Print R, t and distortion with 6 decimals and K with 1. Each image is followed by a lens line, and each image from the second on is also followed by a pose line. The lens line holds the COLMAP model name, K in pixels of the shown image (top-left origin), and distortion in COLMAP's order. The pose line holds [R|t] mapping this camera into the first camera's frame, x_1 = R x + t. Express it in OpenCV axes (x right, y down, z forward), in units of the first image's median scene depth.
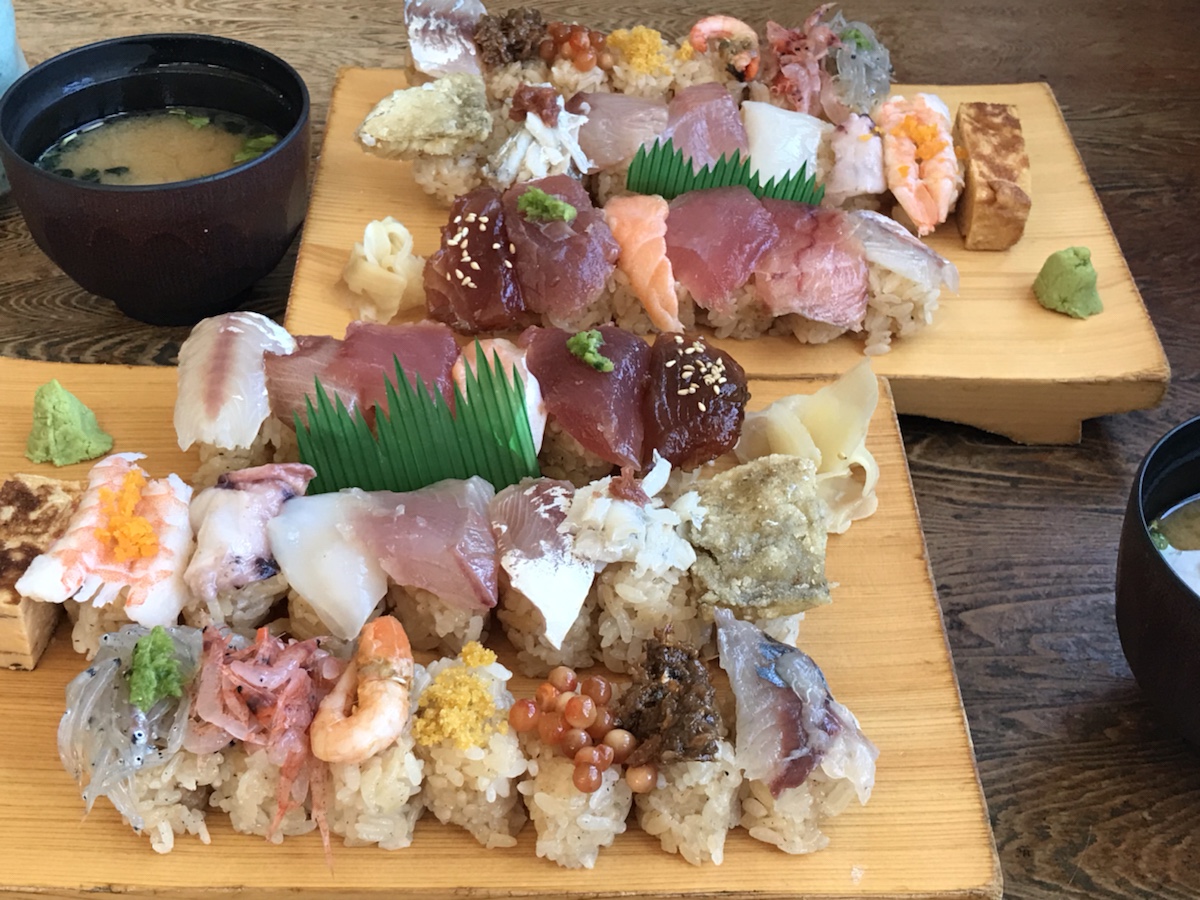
lens RADIAL K [[1666.1, 0, 600.0], [0, 1666.1, 450.0], [0, 0, 1]] dist [0.229223, -1.096308]
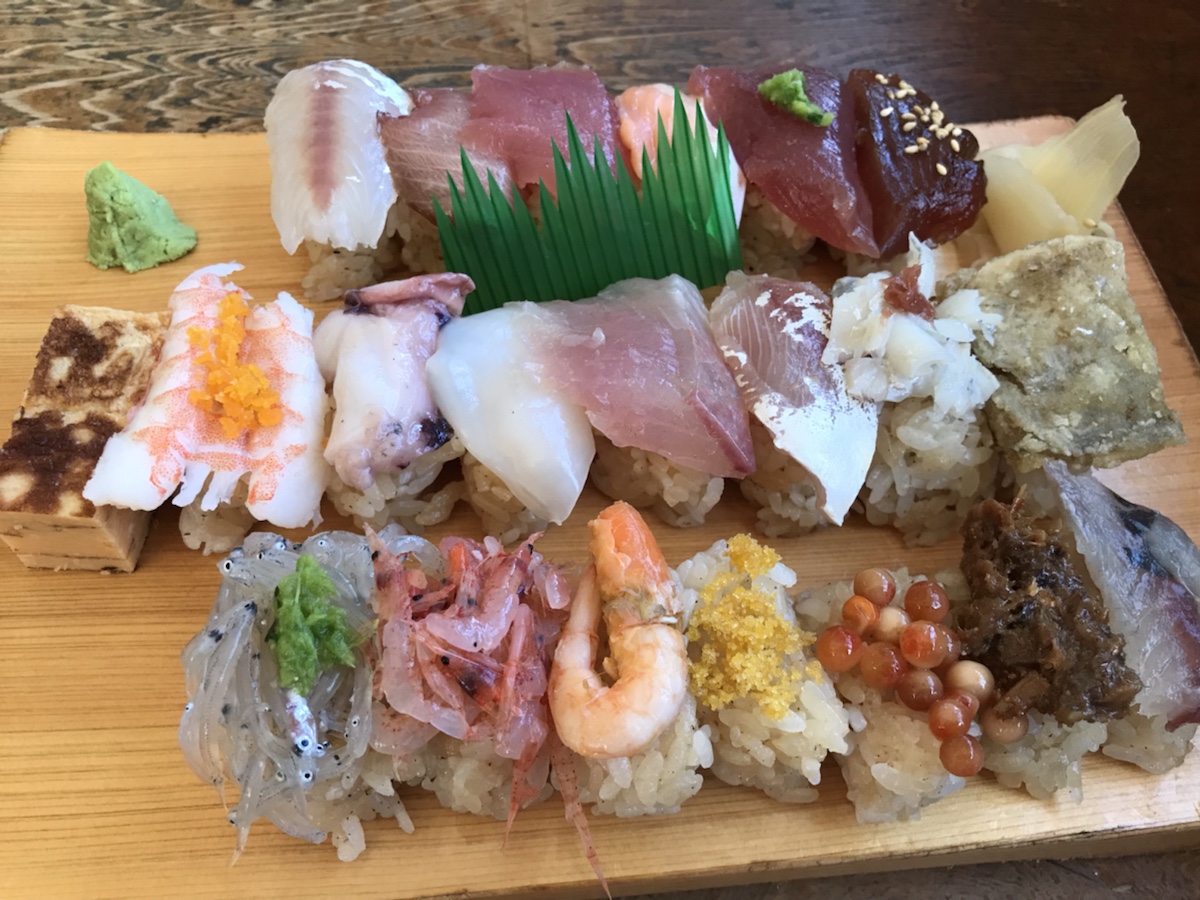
lens RADIAL K [[1005.5, 0, 600.0], [0, 1005.5, 450.0], [0, 0, 1]] dist [-0.005196, -0.010337]
pose [[0.995566, -0.058122, 0.073956, -0.157776], [0.034081, 0.955715, 0.292313, -0.047231], [-0.087670, -0.288497, 0.953459, 0.566972]]
